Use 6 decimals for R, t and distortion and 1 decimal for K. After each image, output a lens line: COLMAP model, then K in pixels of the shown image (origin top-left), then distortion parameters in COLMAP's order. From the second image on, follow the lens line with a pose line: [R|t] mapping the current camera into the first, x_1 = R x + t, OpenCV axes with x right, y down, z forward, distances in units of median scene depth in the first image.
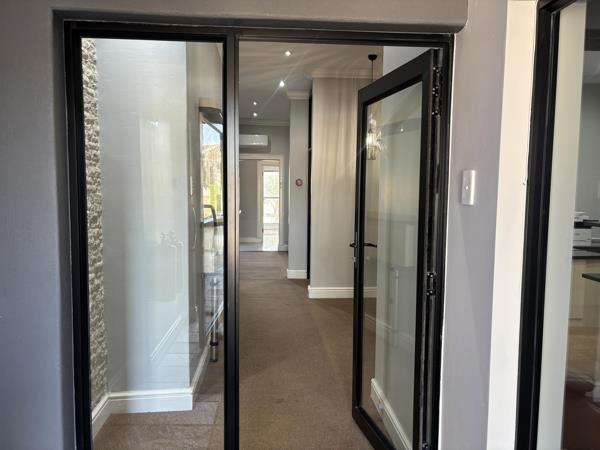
lens RADIAL K [[451.1, 0, 300.0], [0, 451.1, 225.0], [0, 0, 1]] dist [-0.001024, -0.000929]
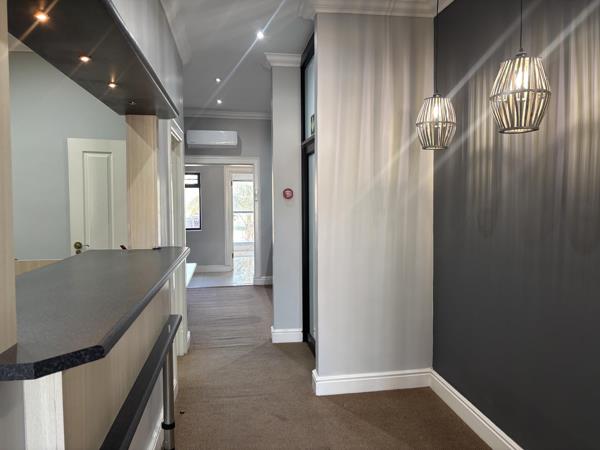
lens RADIAL K [[446.4, 0, 300.0], [0, 446.4, 225.0], [0, 0, 1]] dist [-0.099648, -0.000944]
pose [[0.997544, -0.020453, 0.066988, -0.022856], [0.021962, 0.999520, -0.021857, -0.028428], [-0.066509, 0.023274, 0.997514, 0.297899]]
